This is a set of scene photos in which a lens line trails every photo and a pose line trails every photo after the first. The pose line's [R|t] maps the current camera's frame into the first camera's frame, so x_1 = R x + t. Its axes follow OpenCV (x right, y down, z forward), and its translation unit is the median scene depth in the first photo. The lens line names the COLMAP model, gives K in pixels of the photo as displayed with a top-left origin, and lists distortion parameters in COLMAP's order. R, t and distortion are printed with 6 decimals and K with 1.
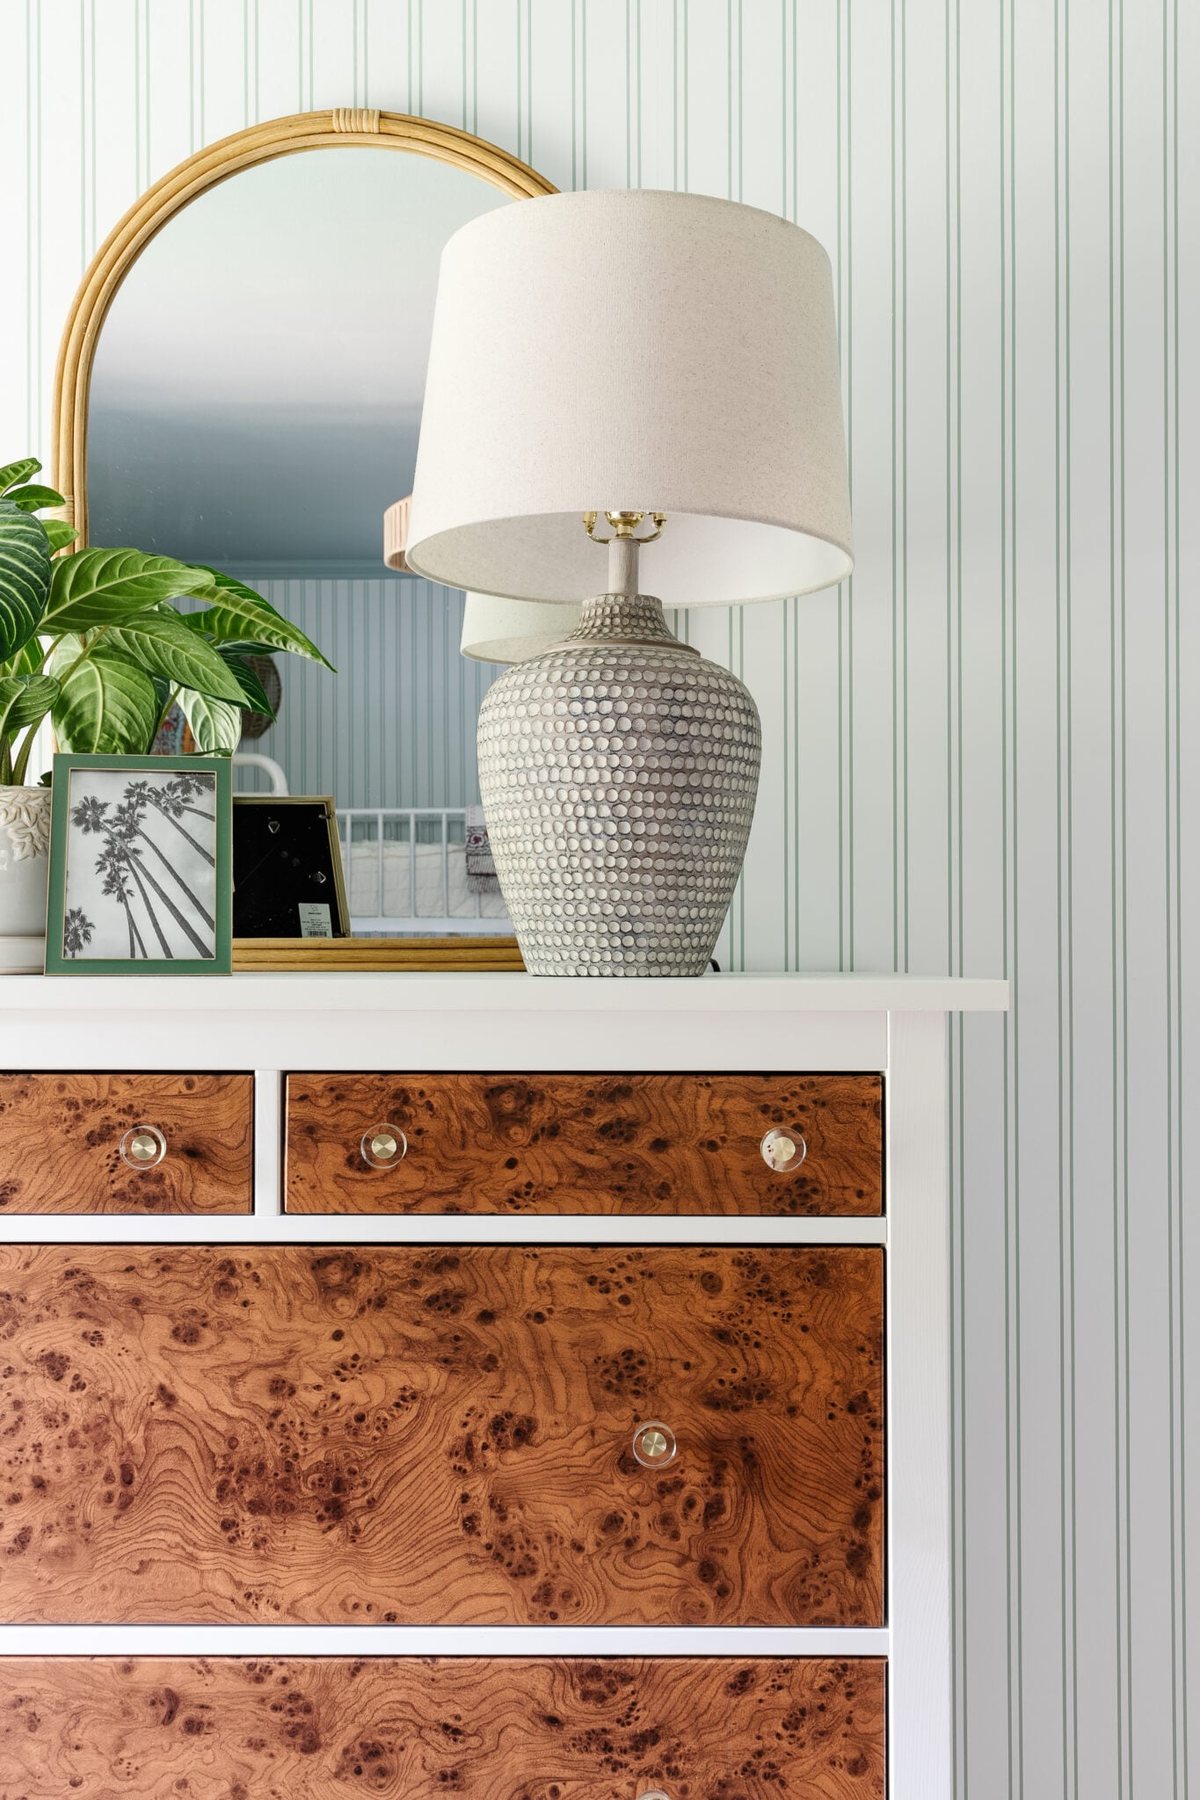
lens RADIAL K [[1728.8, 0, 600.0], [0, 1728.8, 900.0], [0, 0, 1]] dist [0.005739, 0.007314]
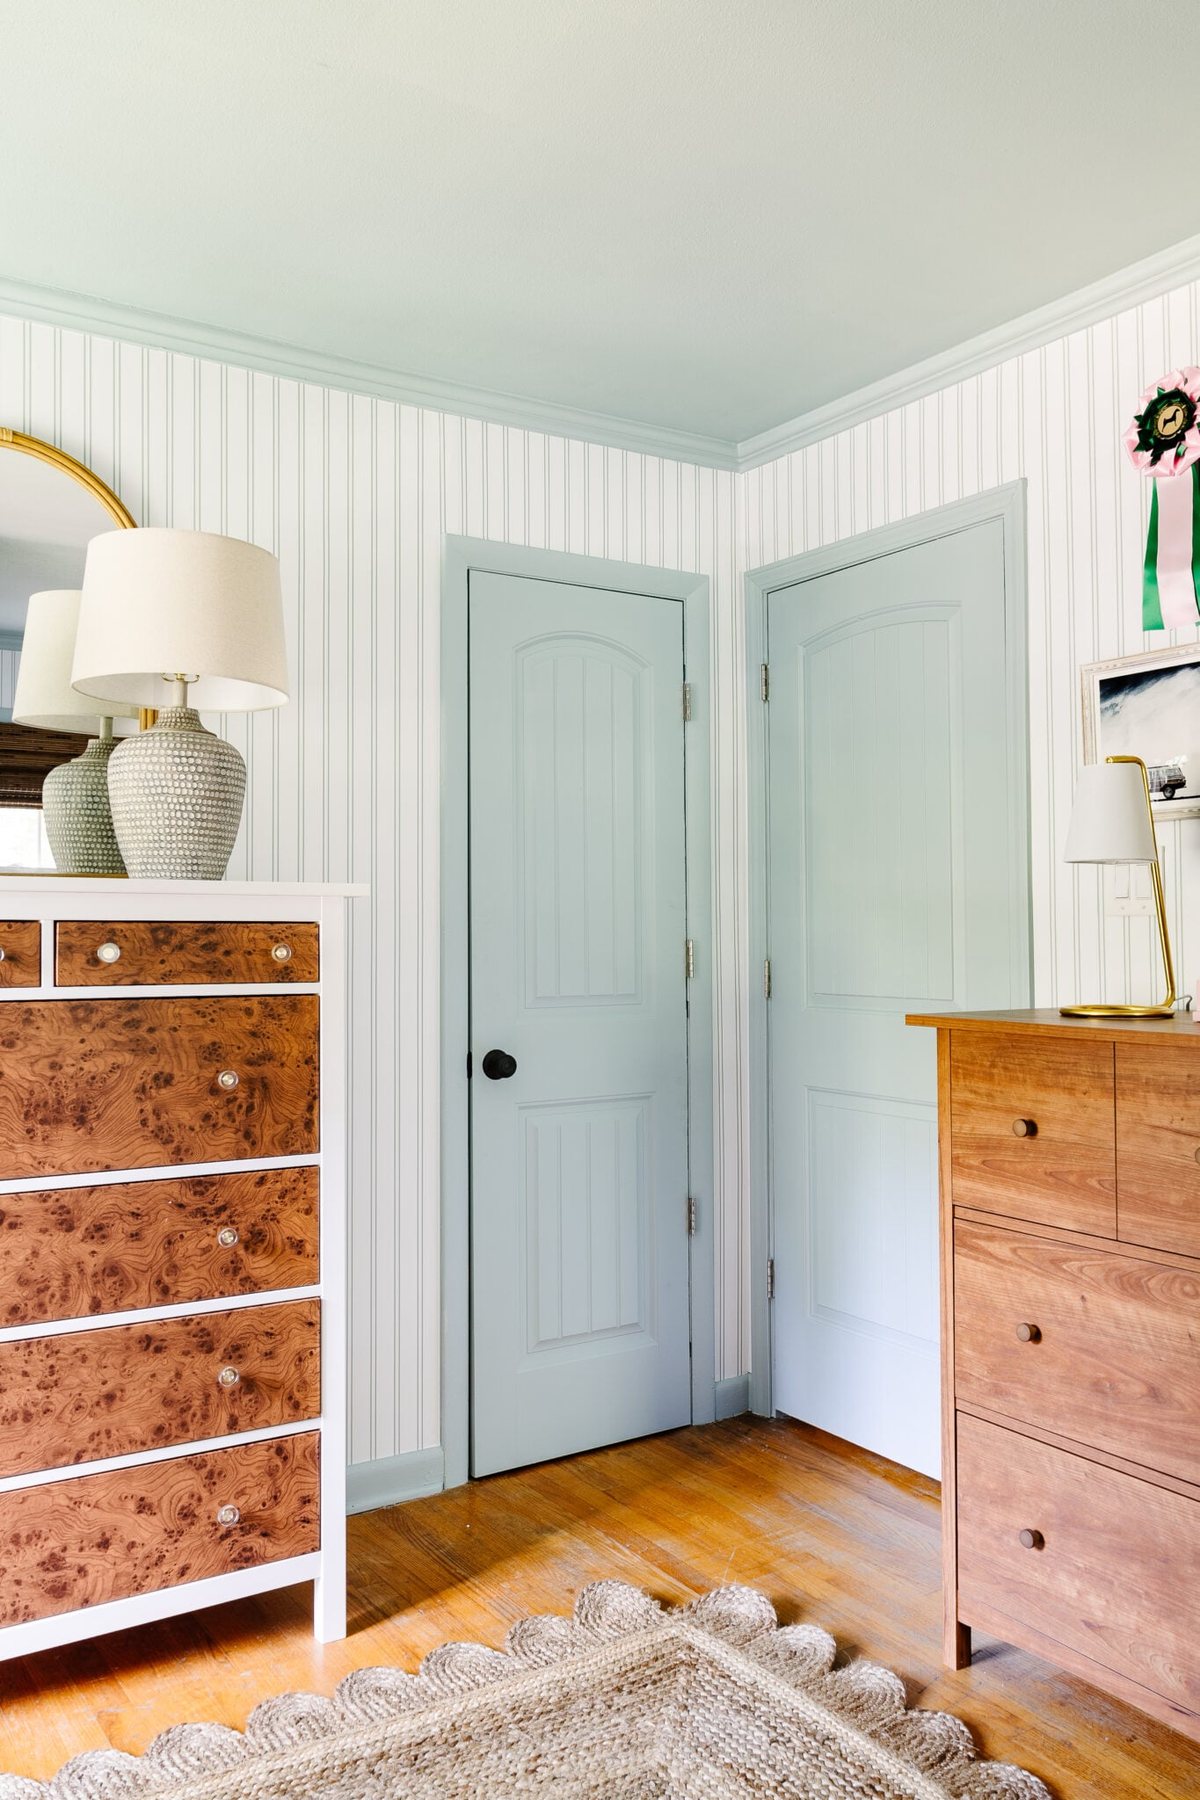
lens RADIAL K [[1441.3, 0, 600.0], [0, 1441.3, 900.0], [0, 0, 1]] dist [0.005541, 0.000462]
pose [[0.840516, 0.012145, 0.541651, -0.591830], [-0.005148, 0.999883, -0.014432, 0.096532], [-0.541763, 0.009342, 0.840480, -0.888594]]
